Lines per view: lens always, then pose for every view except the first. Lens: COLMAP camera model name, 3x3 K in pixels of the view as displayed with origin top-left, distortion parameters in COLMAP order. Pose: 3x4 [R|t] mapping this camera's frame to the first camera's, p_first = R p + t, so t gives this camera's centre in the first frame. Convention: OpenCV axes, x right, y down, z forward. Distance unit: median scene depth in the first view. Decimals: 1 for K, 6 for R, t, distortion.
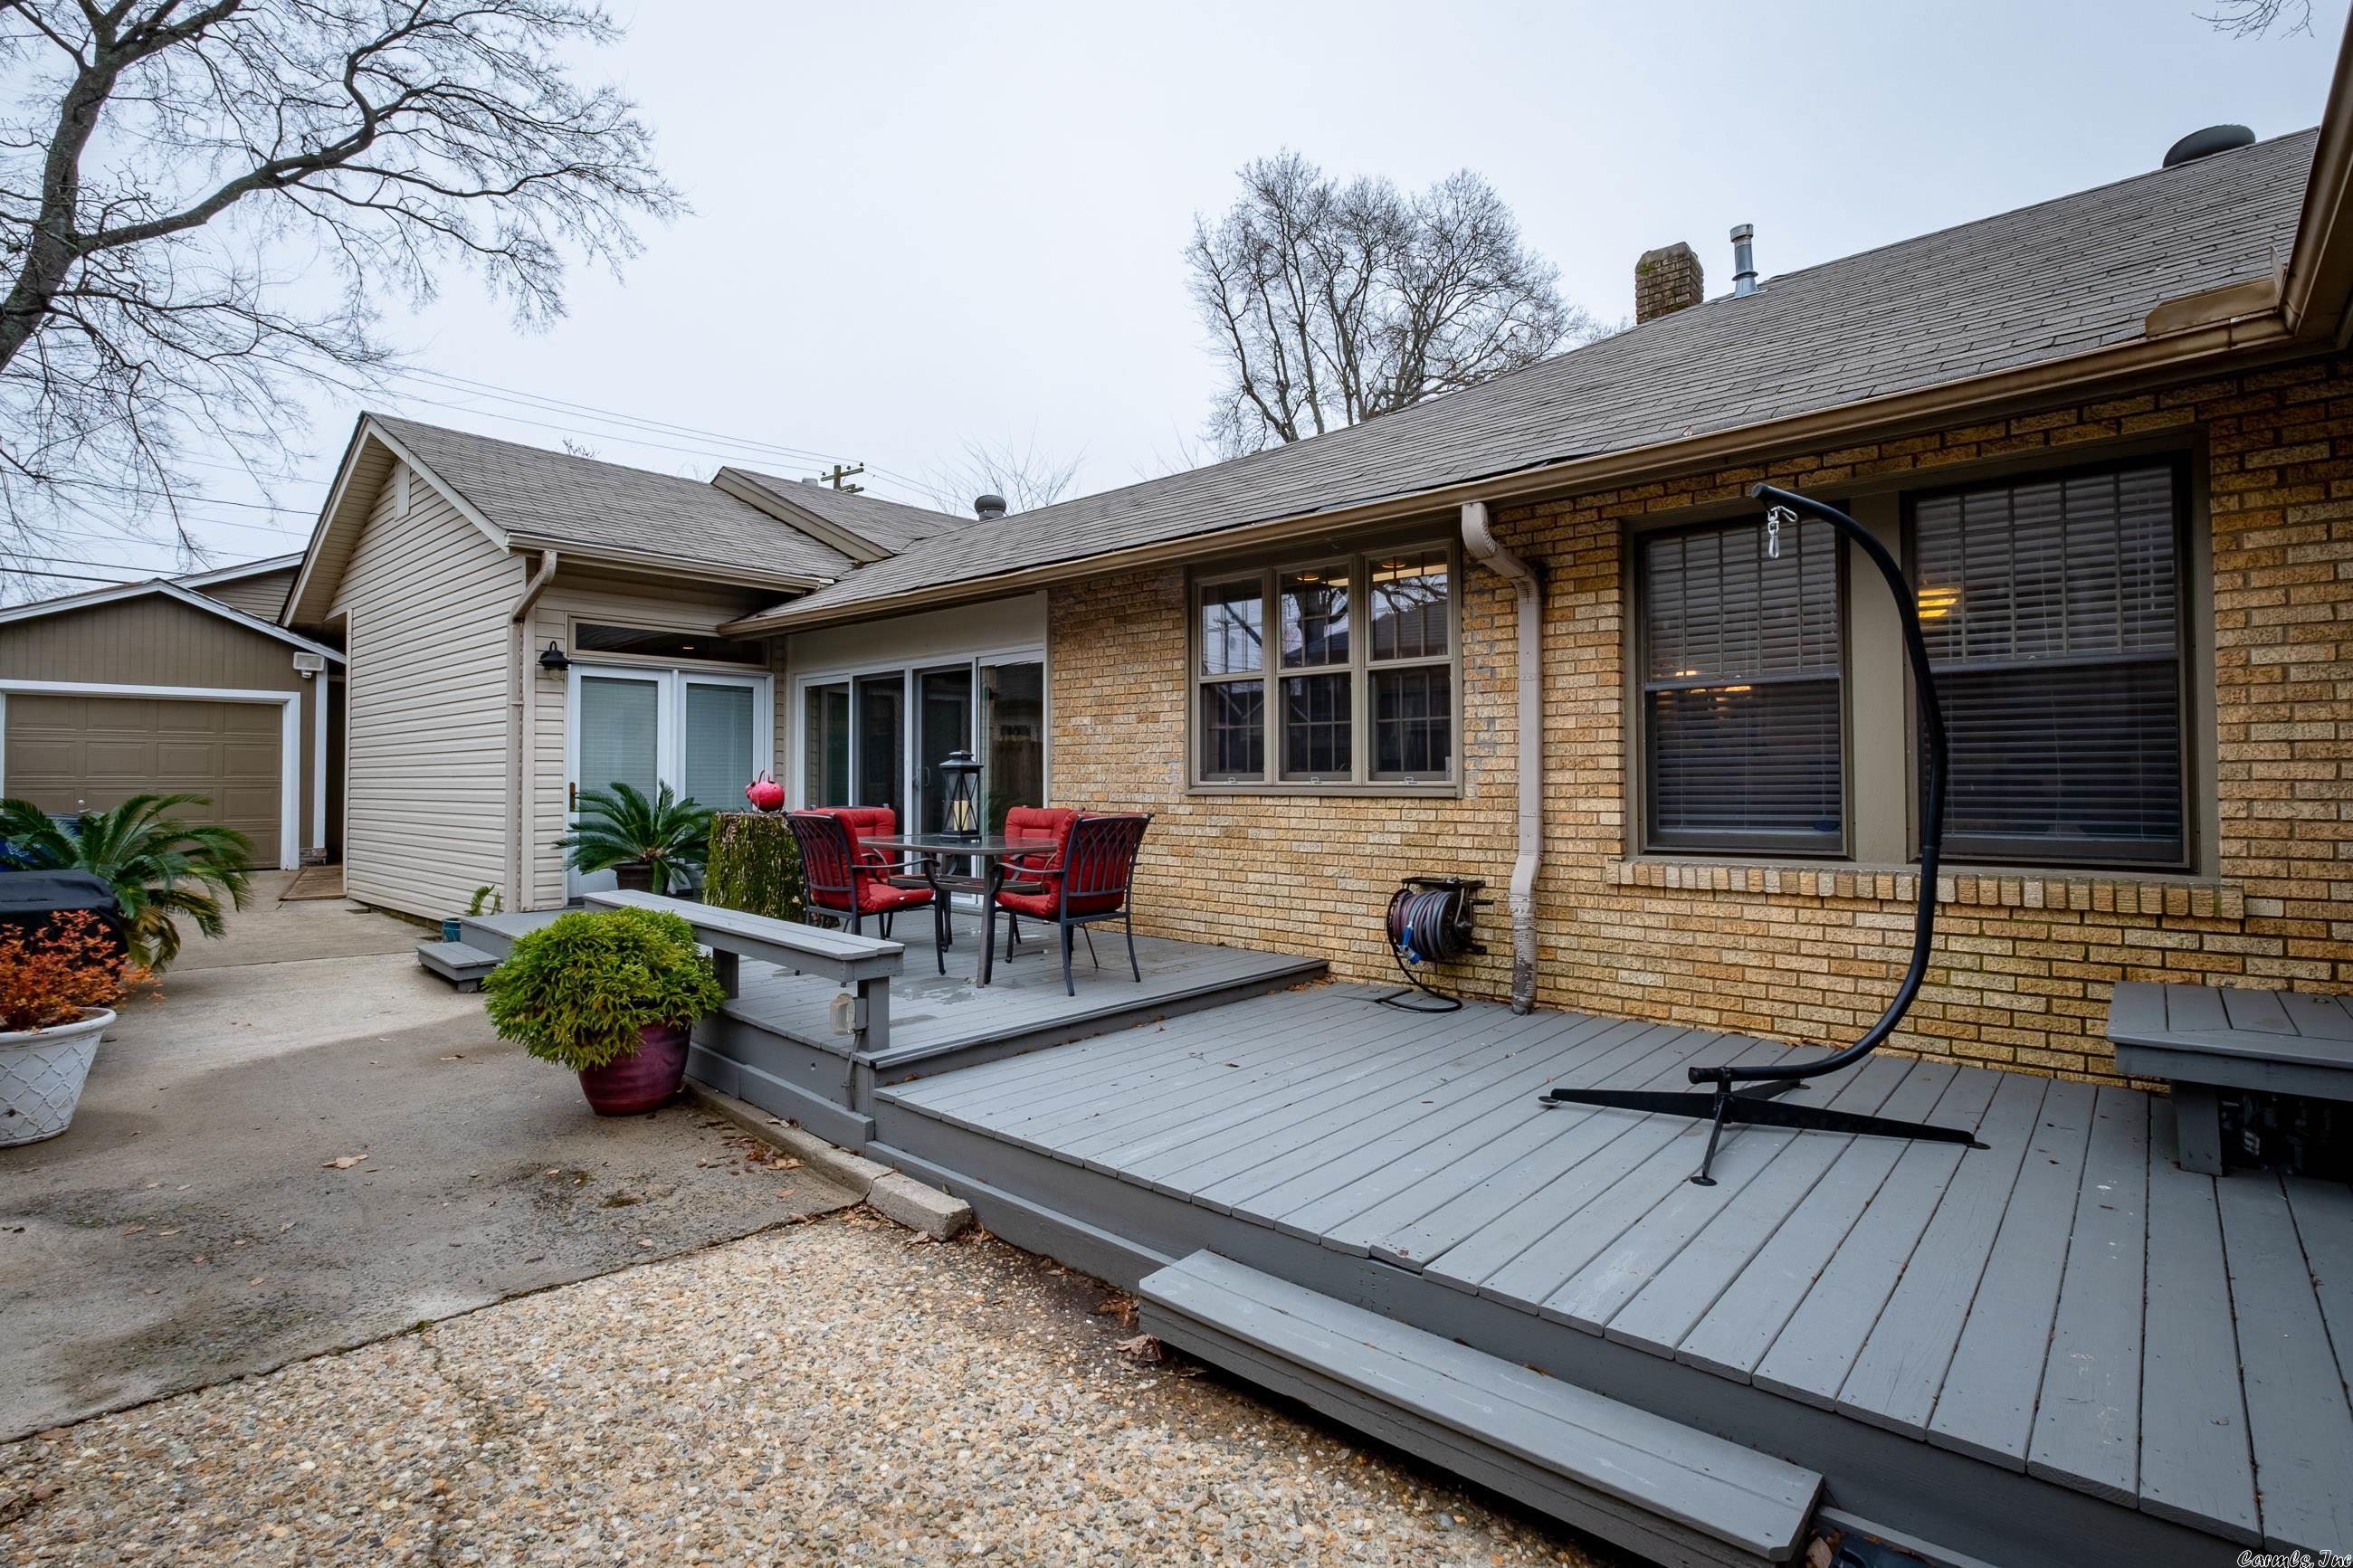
lens RADIAL K [[975.2, 0, 1143.3], [0, 975.2, 766.6], [0, 0, 1]] dist [-0.002303, -0.000364]
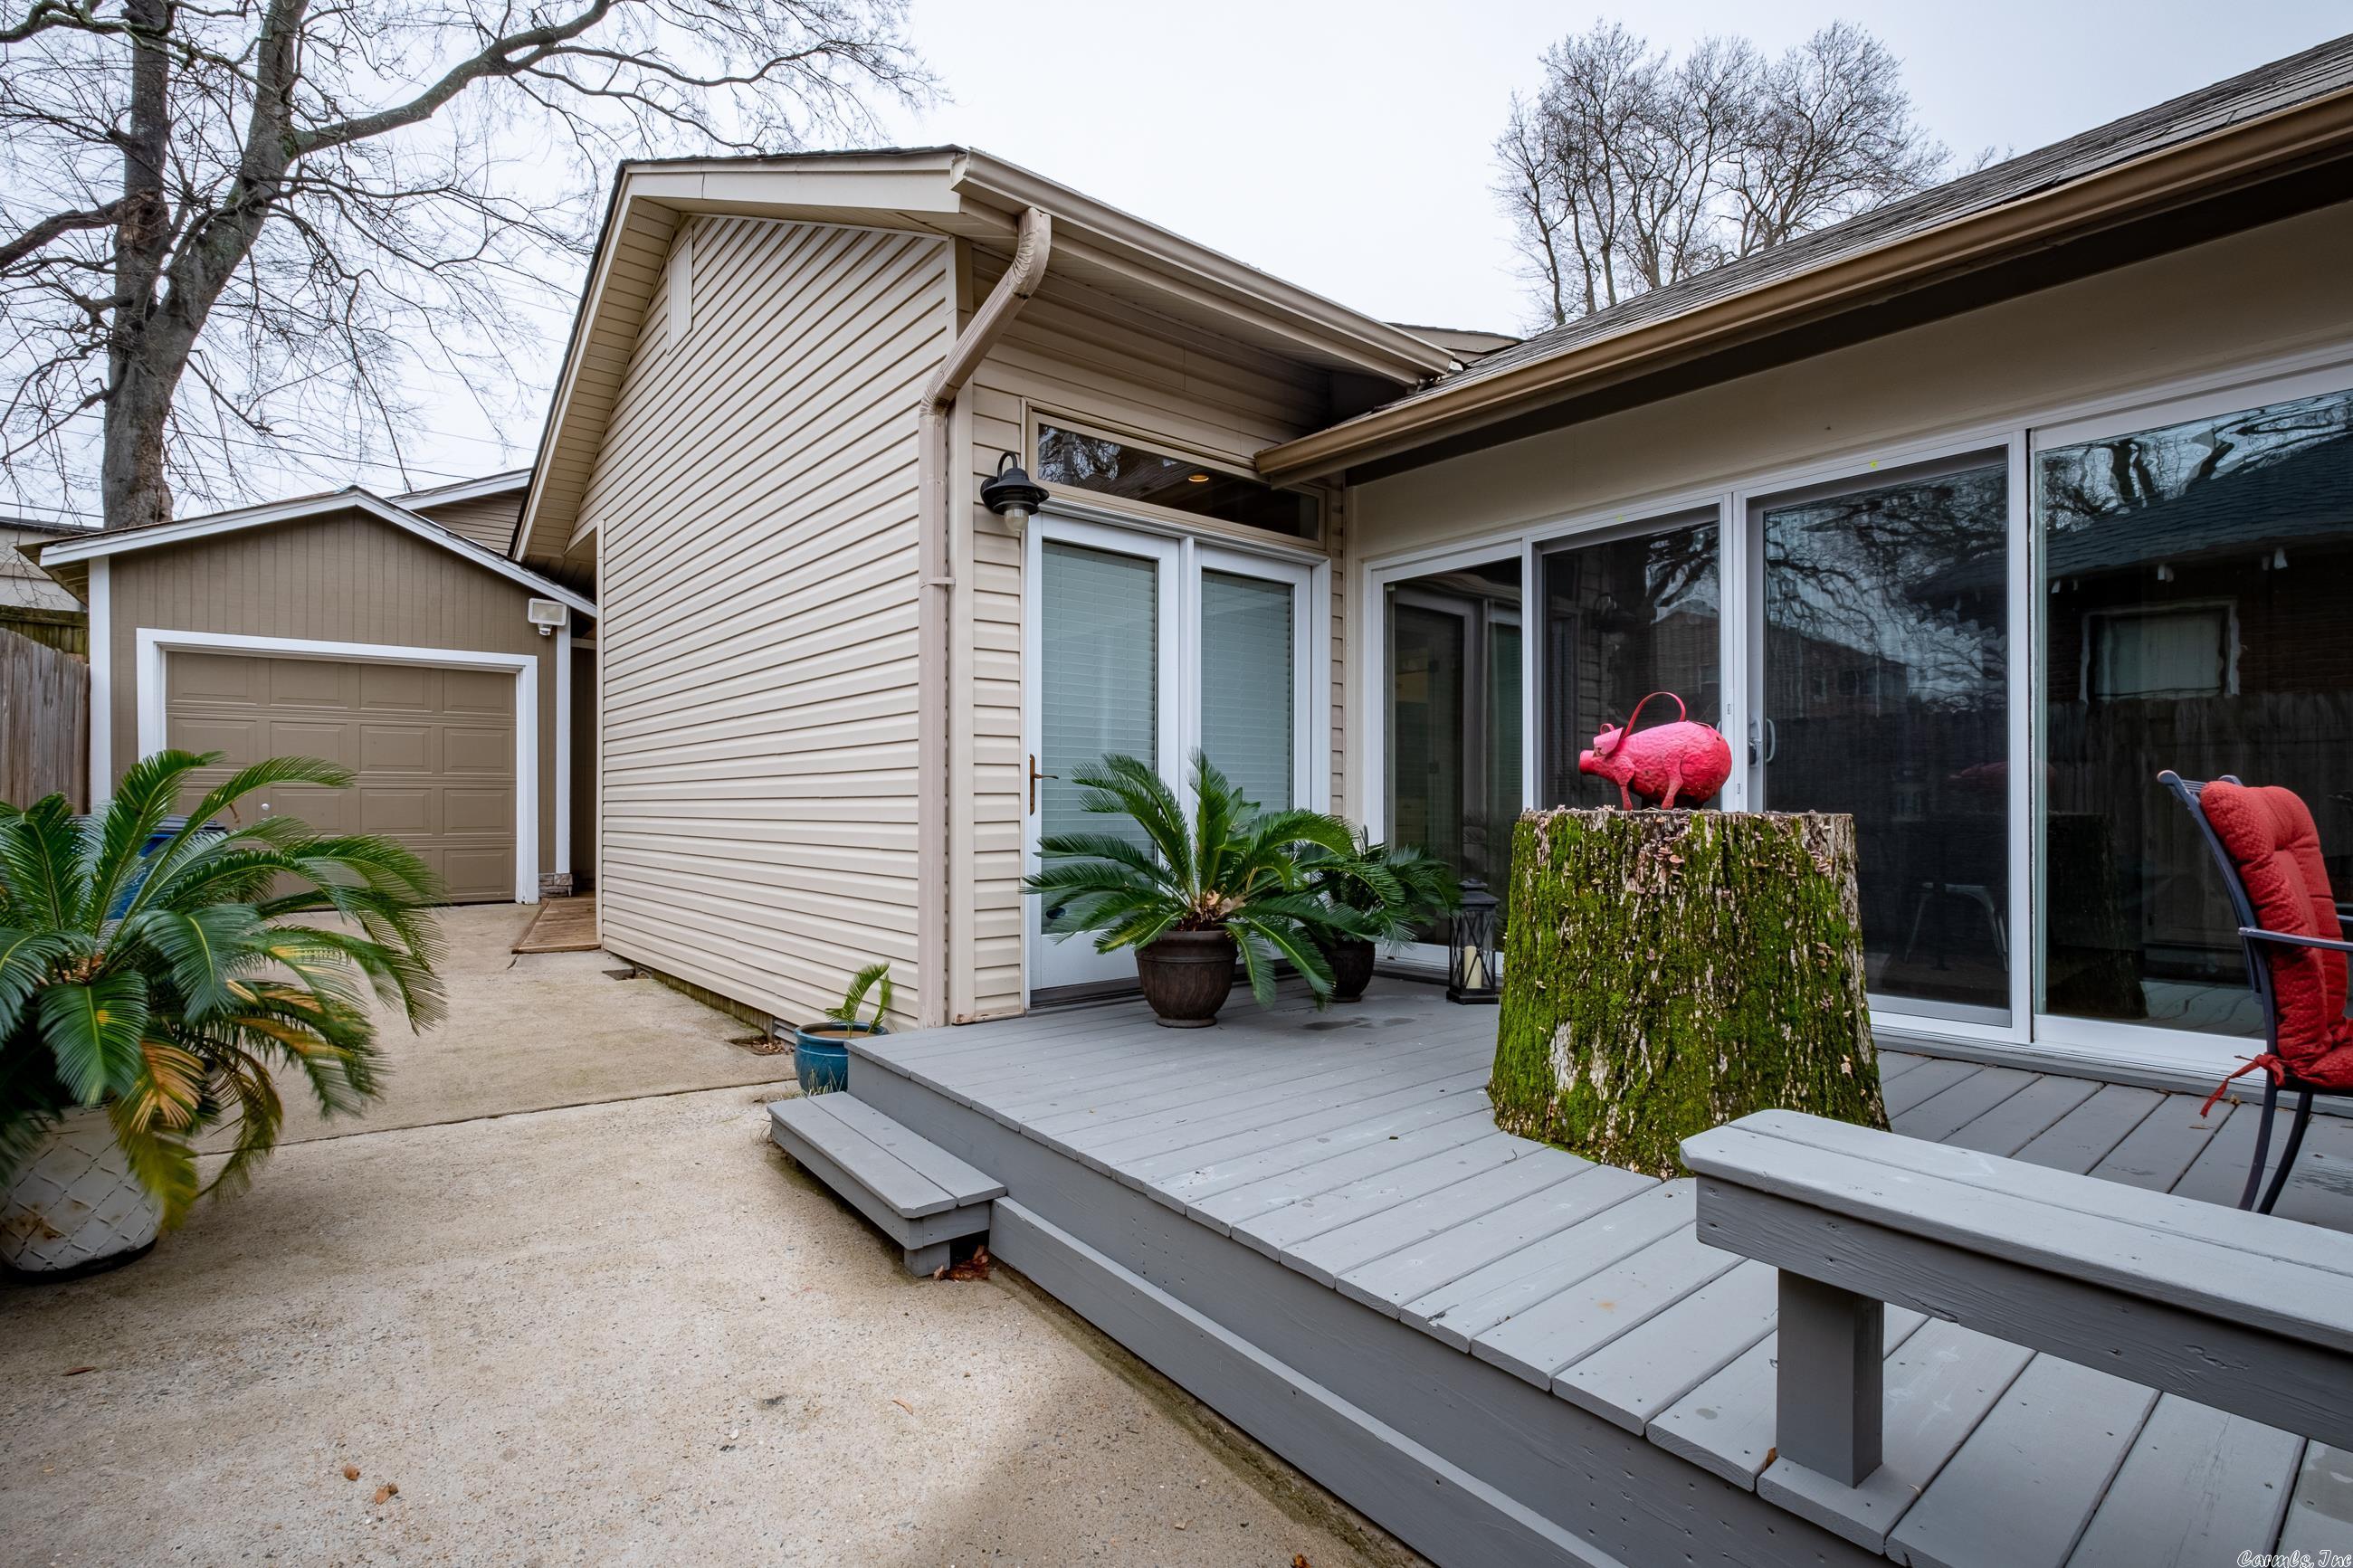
lens RADIAL K [[1049.2, 0, 1175.2], [0, 1049.2, 802.6], [0, 0, 1]] dist [-0.000850, -0.000084]
pose [[0.985708, 0.000775, -0.168463, -0.292987], [0.001913, 0.999873, 0.015792, 0.022116], [0.168454, -0.015889, 0.985581, 0.339419]]
